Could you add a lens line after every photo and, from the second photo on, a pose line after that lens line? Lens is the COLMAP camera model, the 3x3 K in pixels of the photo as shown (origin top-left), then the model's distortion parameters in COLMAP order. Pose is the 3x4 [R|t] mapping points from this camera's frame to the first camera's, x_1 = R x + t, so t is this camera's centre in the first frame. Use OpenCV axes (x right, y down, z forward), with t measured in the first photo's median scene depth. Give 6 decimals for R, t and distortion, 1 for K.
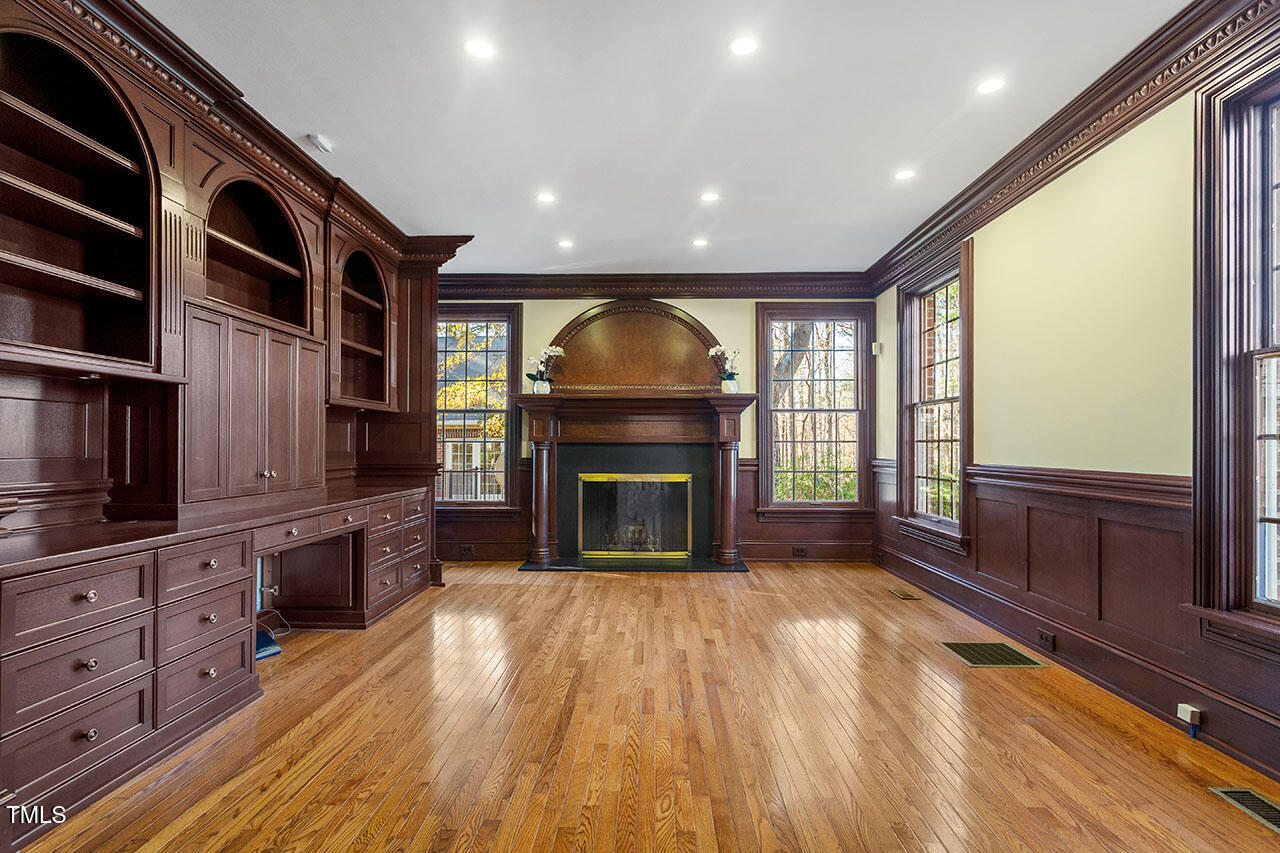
lens RADIAL K [[618.7, 0, 640.3], [0, 618.7, 449.6], [0, 0, 1]] dist [0.000437, 0.000515]
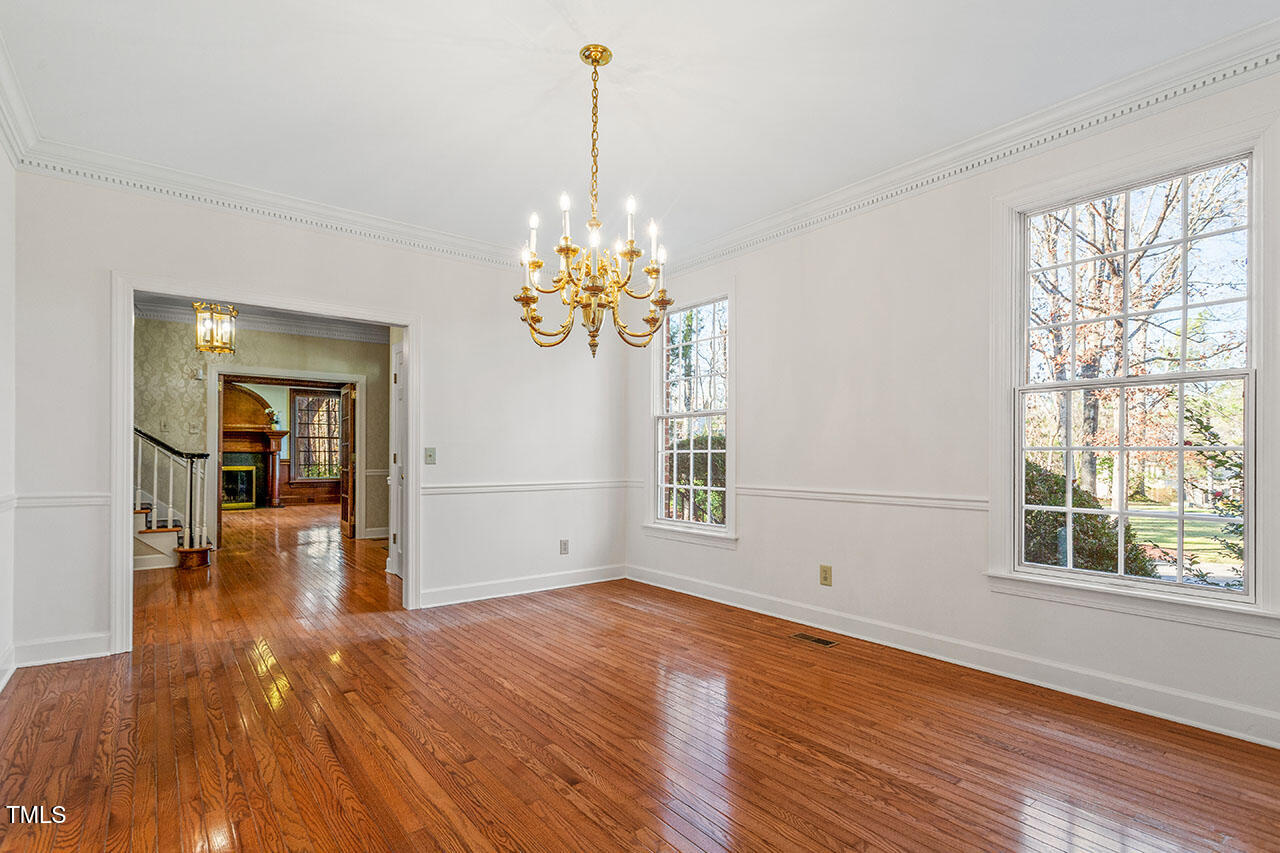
lens RADIAL K [[618.7, 0, 640.3], [0, 618.7, 449.6], [0, 0, 1]] dist [0.000437, 0.000515]
pose [[0.774213, 0.009222, 0.632858, -0.250549], [-0.000300, 0.999899, -0.014203, 0.011359], [-0.632925, 0.010806, 0.774137, -1.561247]]
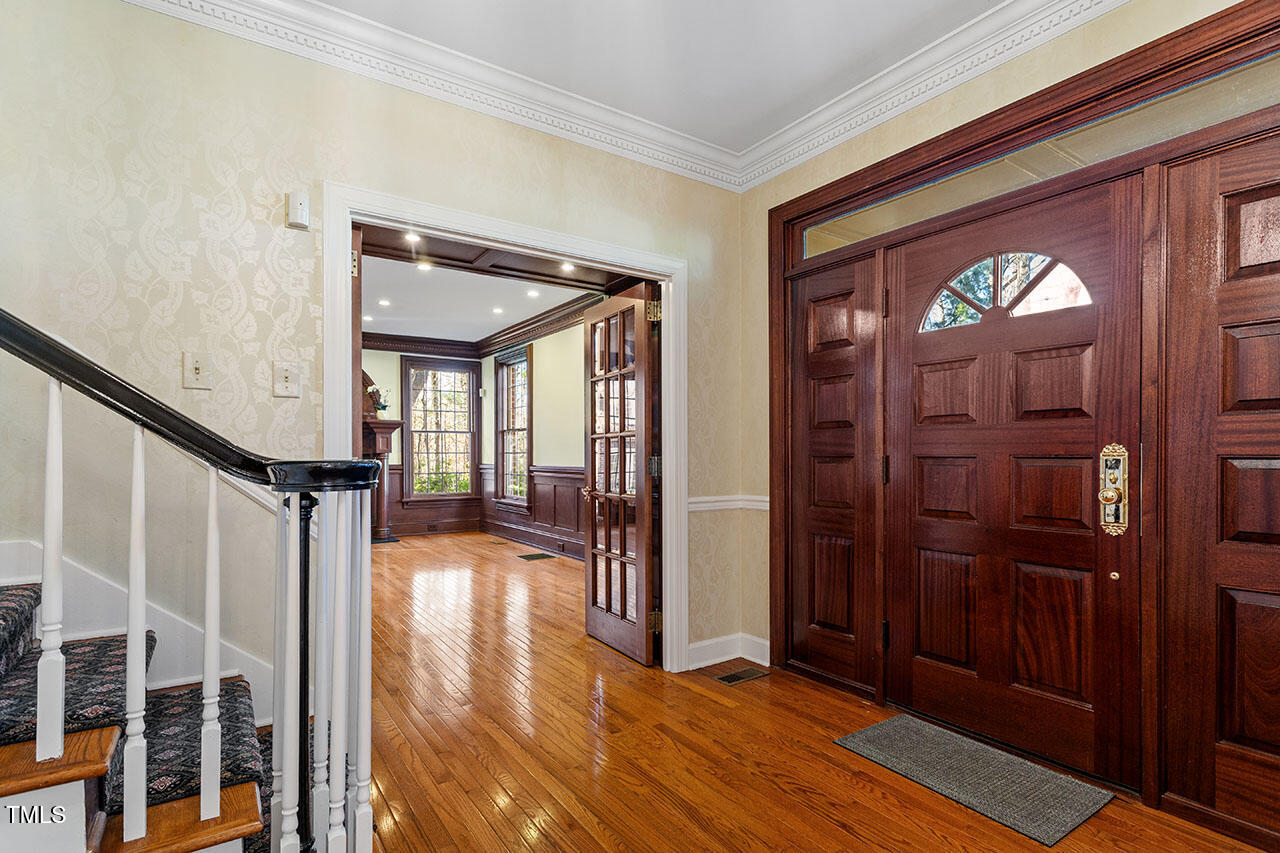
lens RADIAL K [[618.7, 0, 640.3], [0, 618.7, 449.6], [0, 0, 1]] dist [0.000437, 0.000515]
pose [[0.812408, 0.003351, 0.583080, -0.205532], [0.005771, 0.999888, -0.013788, 0.002130], [-0.583061, 0.014567, 0.812298, -0.504640]]
